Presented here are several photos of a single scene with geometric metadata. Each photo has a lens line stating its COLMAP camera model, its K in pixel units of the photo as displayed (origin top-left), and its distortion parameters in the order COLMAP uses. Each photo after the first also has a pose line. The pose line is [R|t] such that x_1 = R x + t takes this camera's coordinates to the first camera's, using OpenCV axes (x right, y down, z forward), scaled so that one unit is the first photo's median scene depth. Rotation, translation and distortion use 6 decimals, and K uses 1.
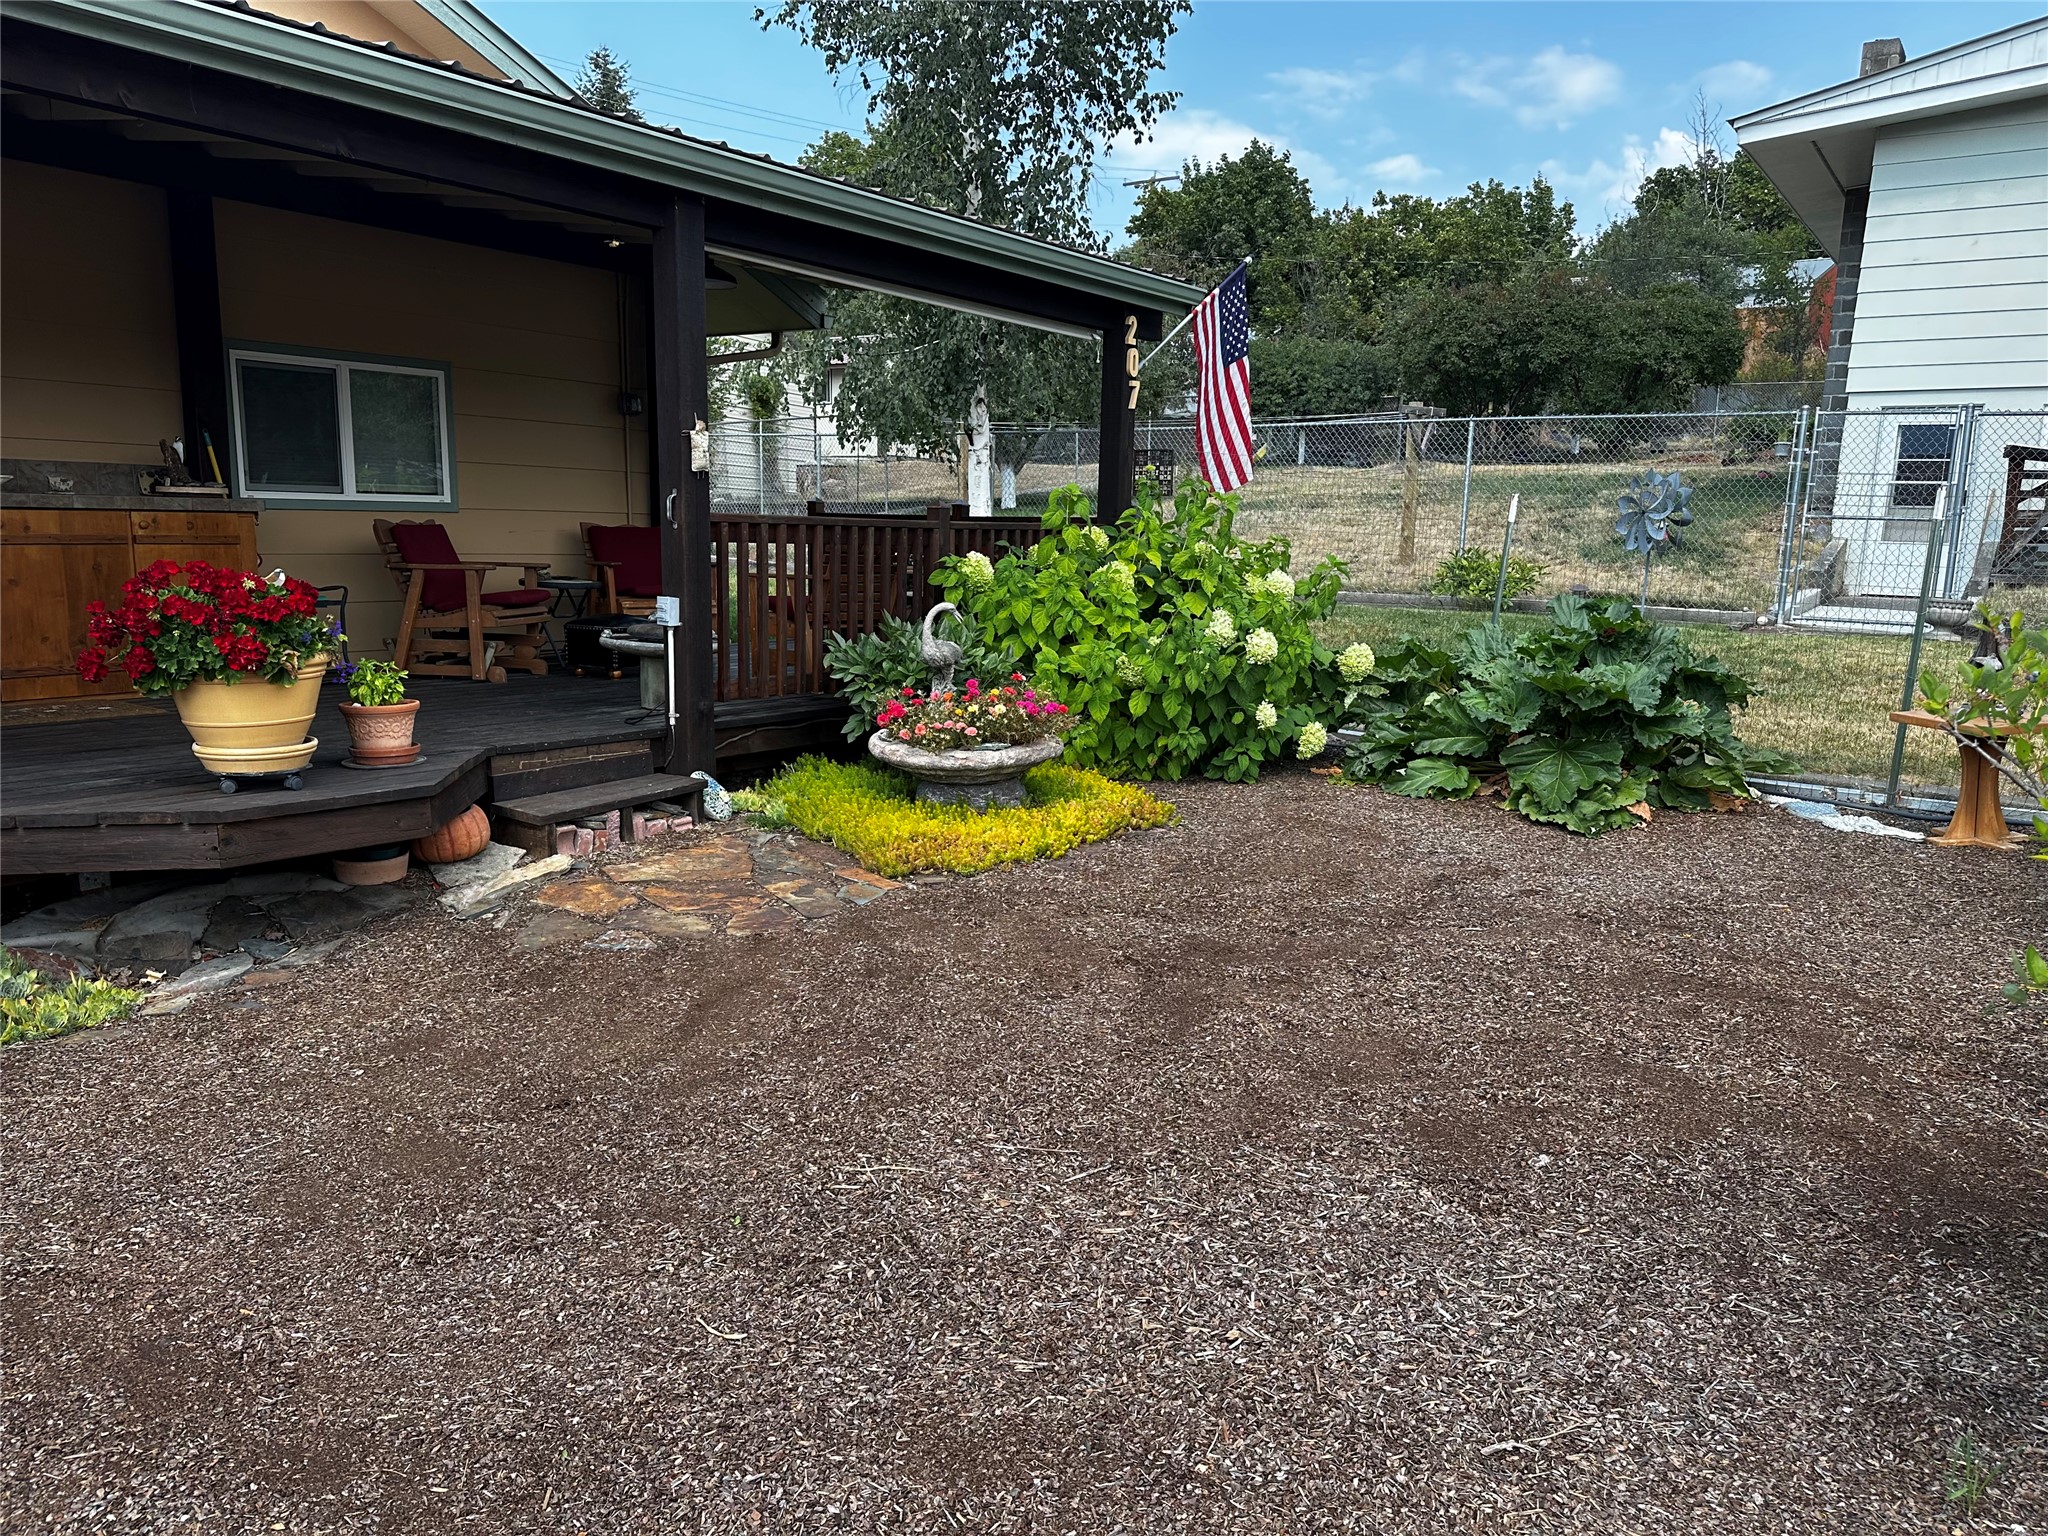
lens RADIAL K [[1407.7, 0, 1024.0], [0, 1407.7, 768.0], [0, 0, 1]] dist [-0.009025, -0.006026]
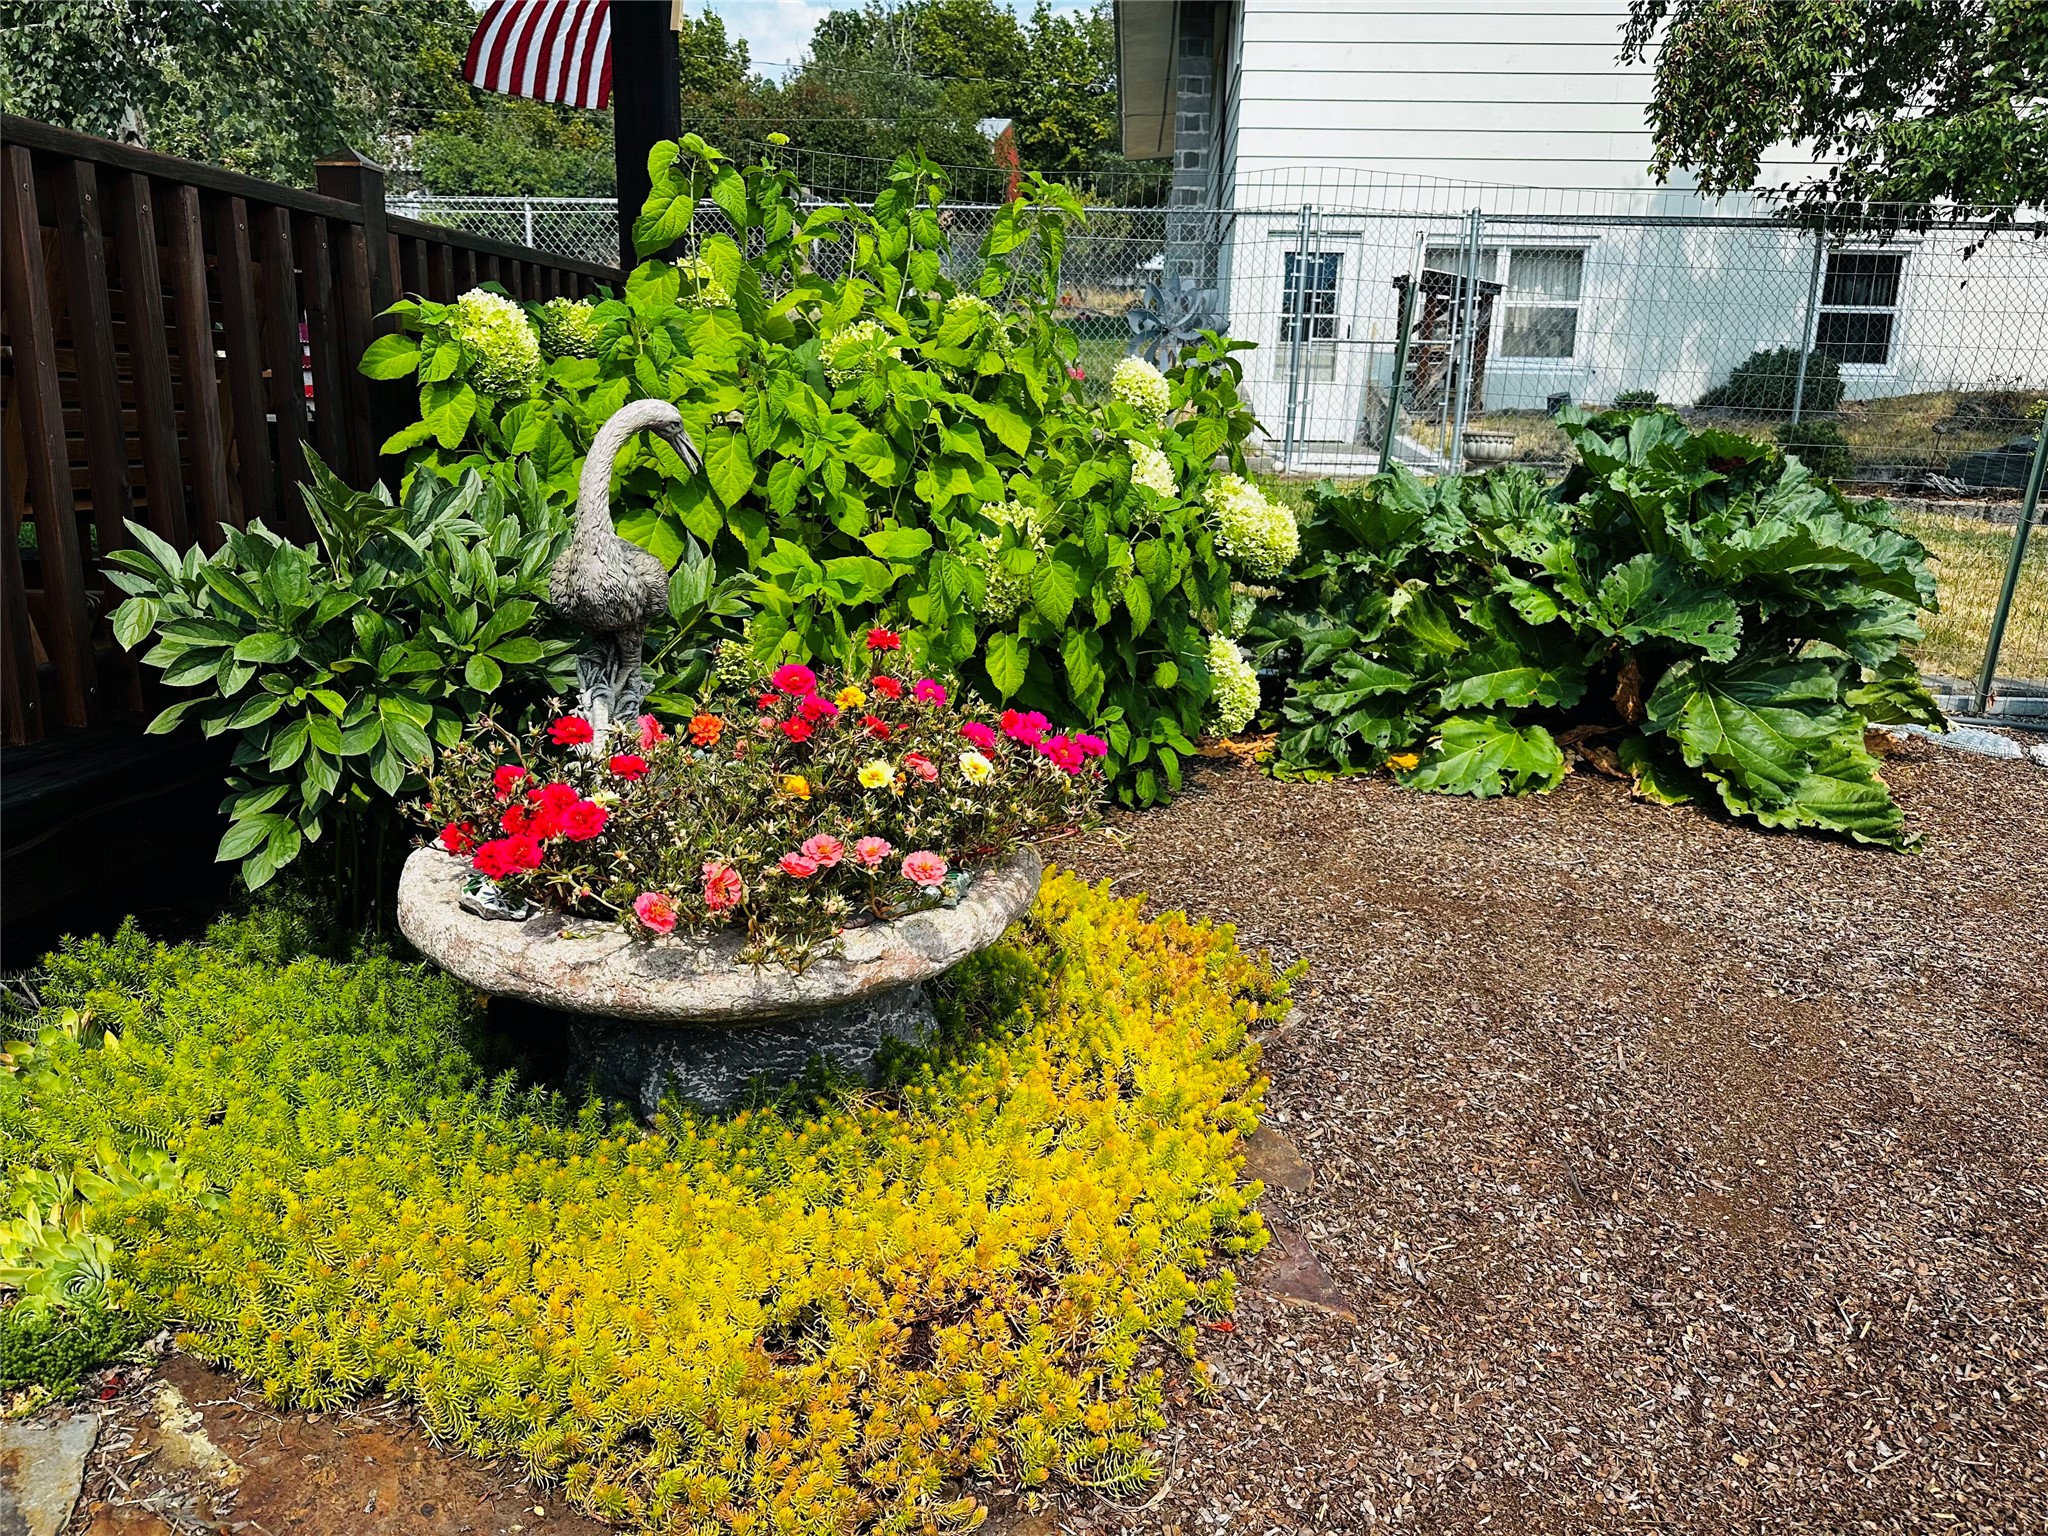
lens RADIAL K [[1407.7, 0, 1024.0], [0, 1407.7, 768.0], [0, 0, 1]] dist [-0.009025, -0.006026]
pose [[0.841902, -0.131058, 0.523473, -0.134789], [0.082300, 0.989896, 0.115469, -0.062857], [-0.533317, -0.054132, 0.844182, 0.638104]]
